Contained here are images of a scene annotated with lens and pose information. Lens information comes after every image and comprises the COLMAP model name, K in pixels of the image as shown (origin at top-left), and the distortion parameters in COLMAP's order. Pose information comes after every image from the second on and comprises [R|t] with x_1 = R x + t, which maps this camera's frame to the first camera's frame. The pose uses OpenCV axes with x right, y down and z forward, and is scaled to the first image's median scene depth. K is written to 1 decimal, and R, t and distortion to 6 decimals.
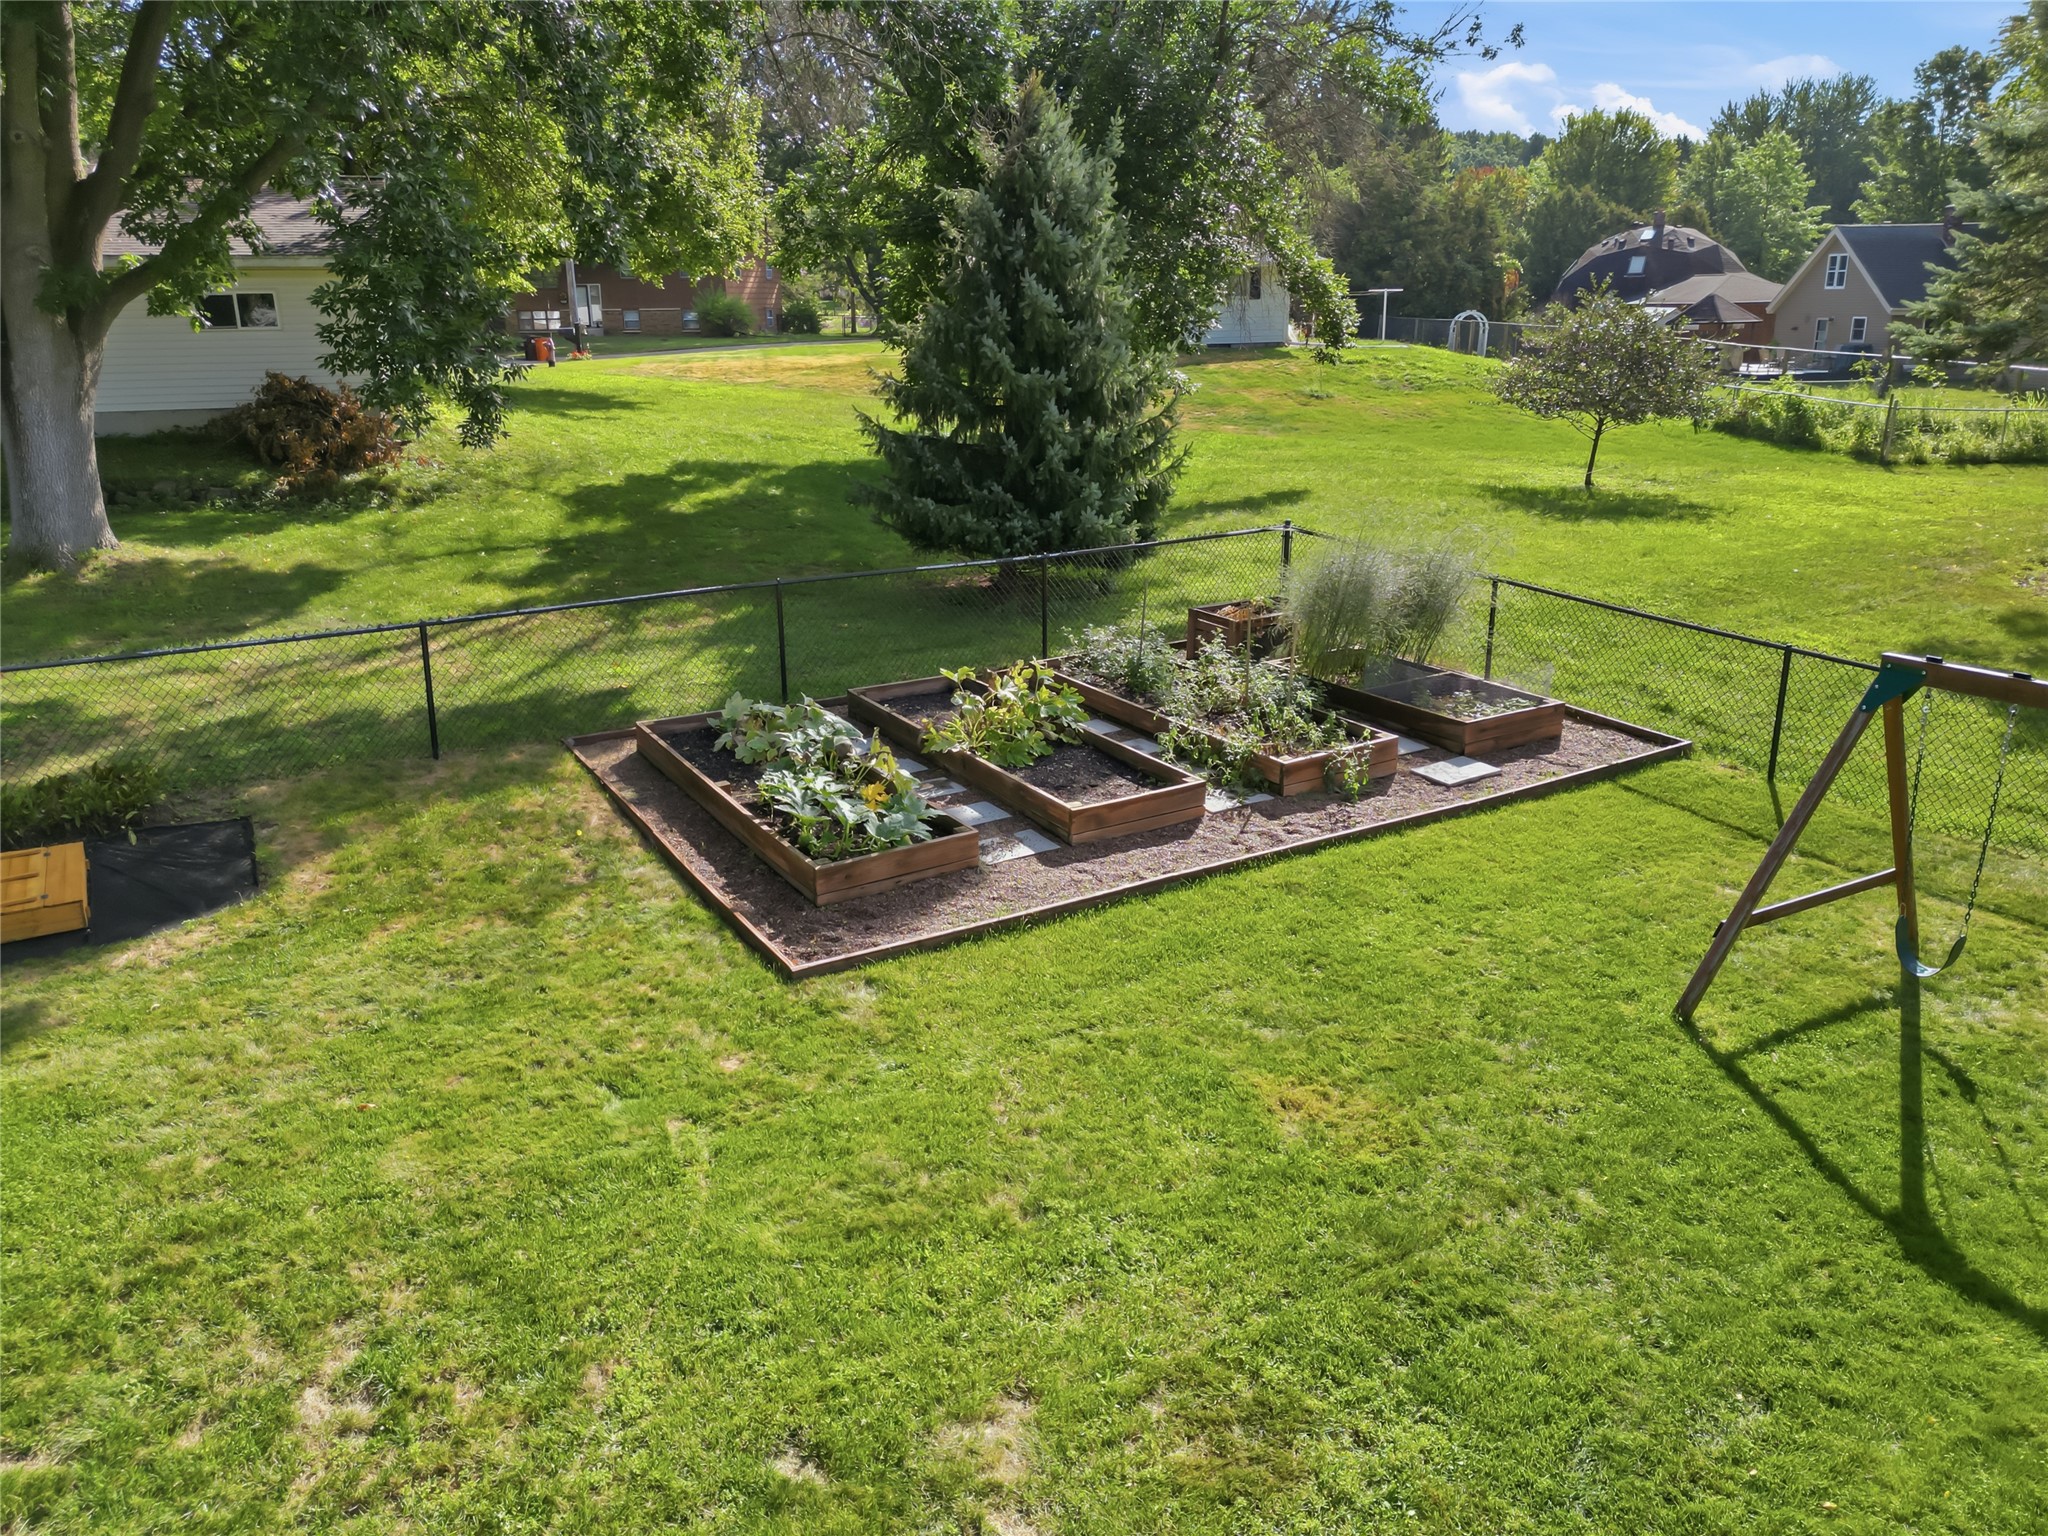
lens RADIAL K [[1415.4, 0, 1020.0], [0, 1415.4, 767.0], [0, 0, 1]] dist [0.062611, -0.059250]
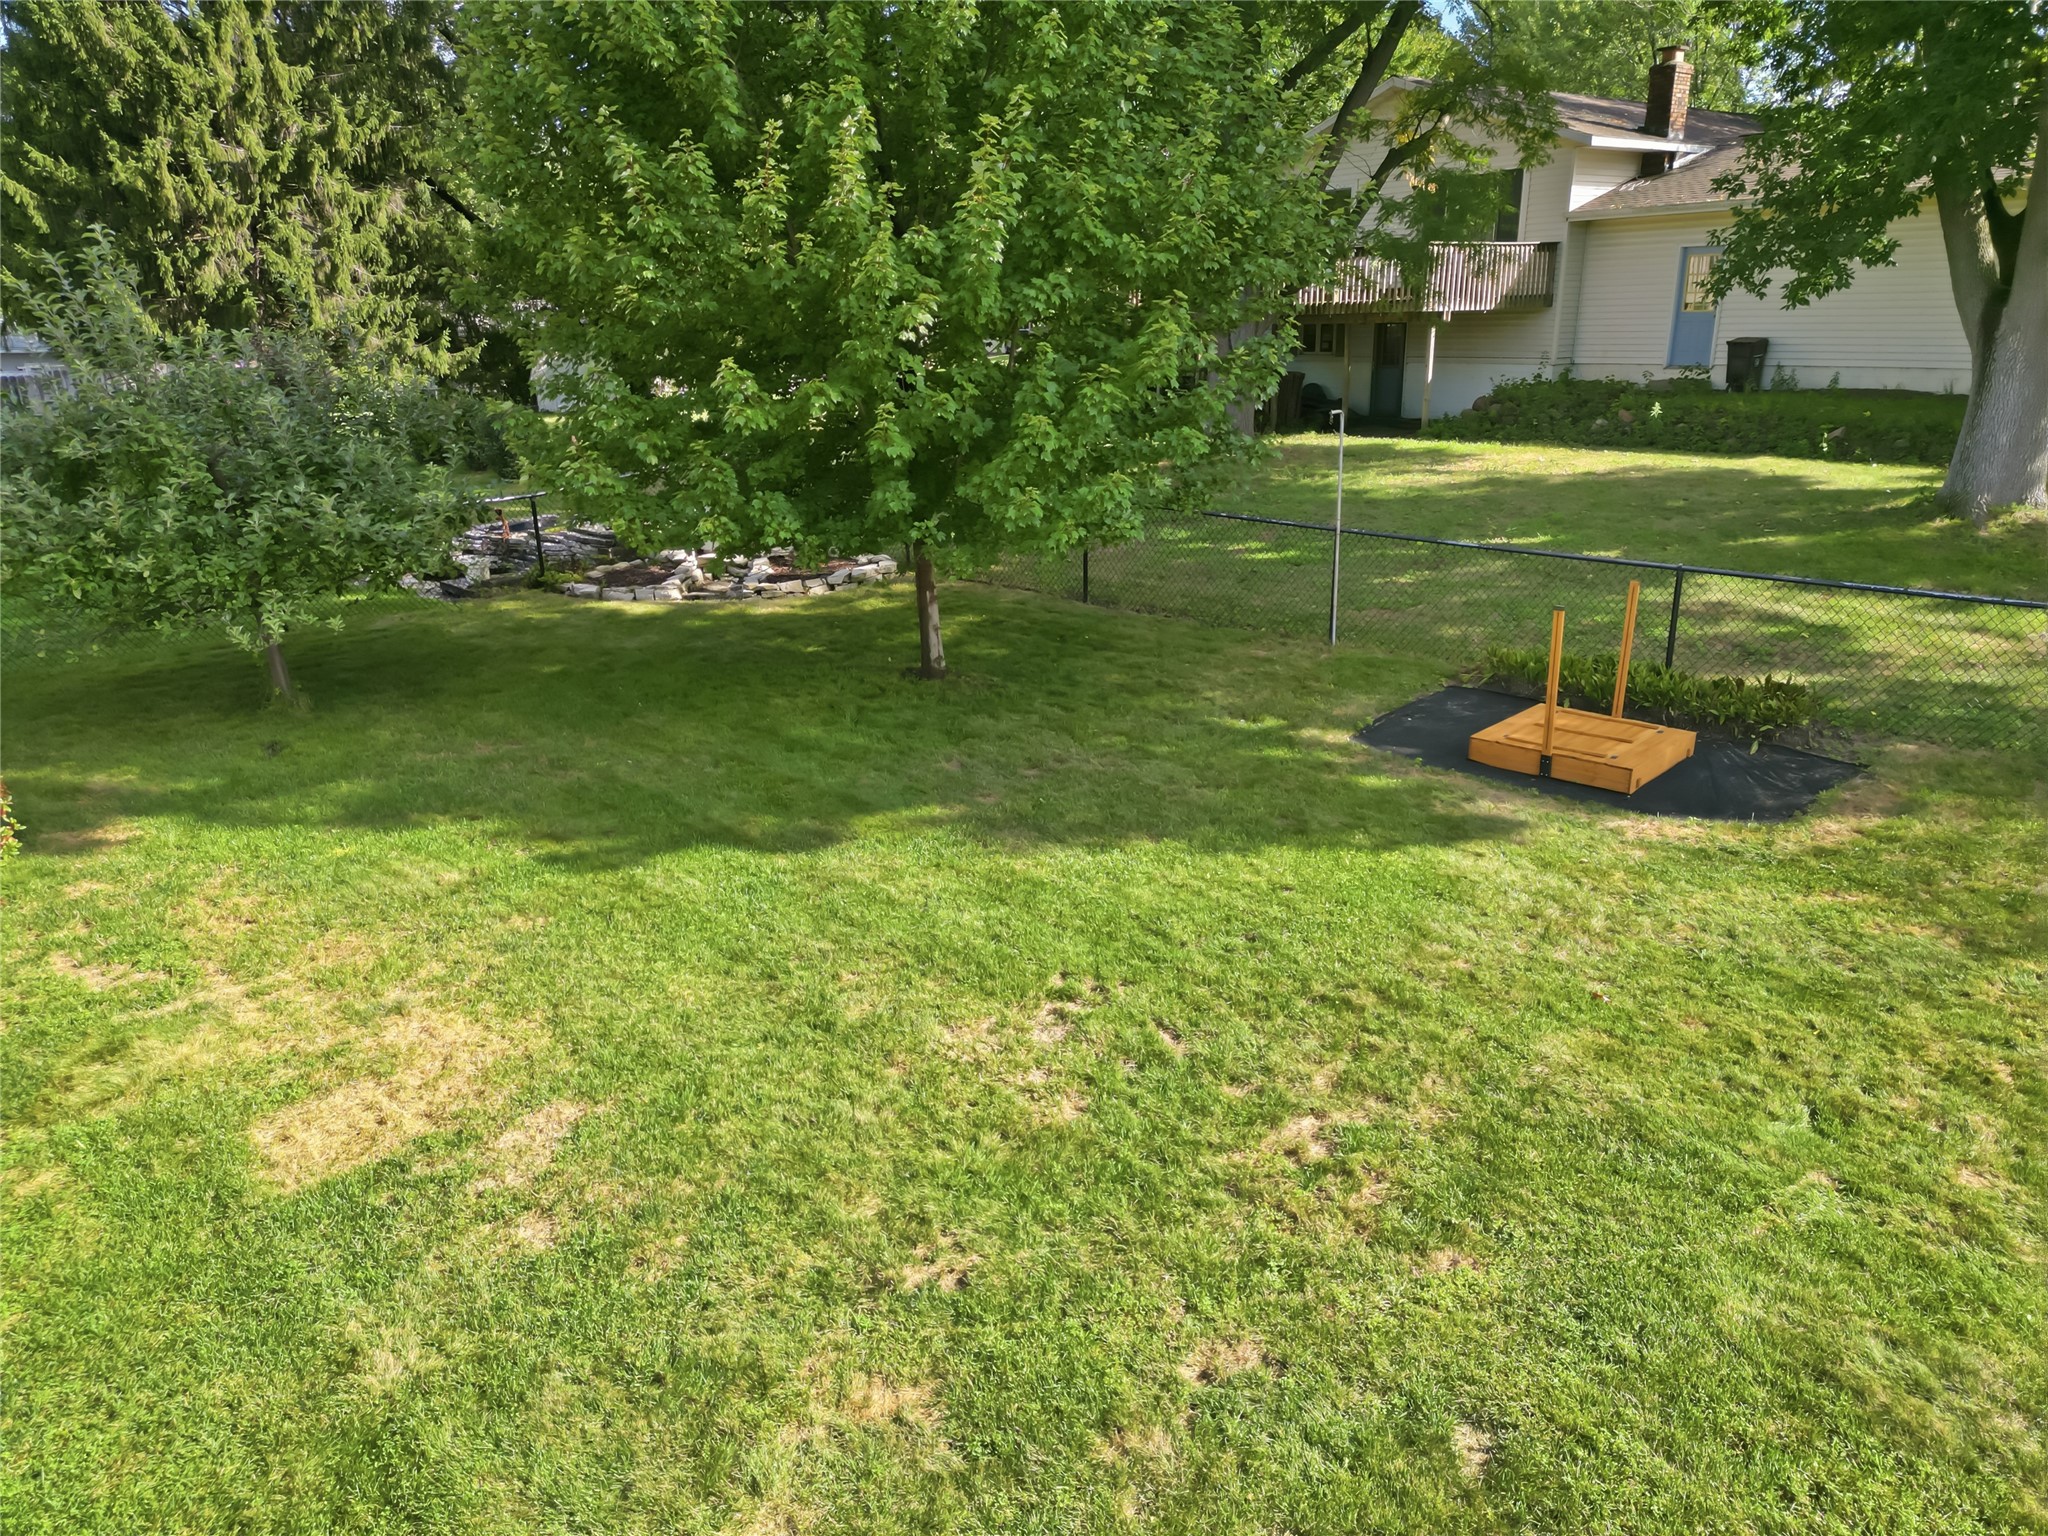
lens RADIAL K [[1415.4, 0, 1020.8], [0, 1415.4, 771.1], [0, 0, 1]] dist [0.062611, -0.059250]
pose [[0.269273, 0.302102, -0.914454, 0.289775], [-0.282092, 0.932621, 0.225038, -0.027731], [0.920824, 0.197364, 0.336350, 0.198322]]
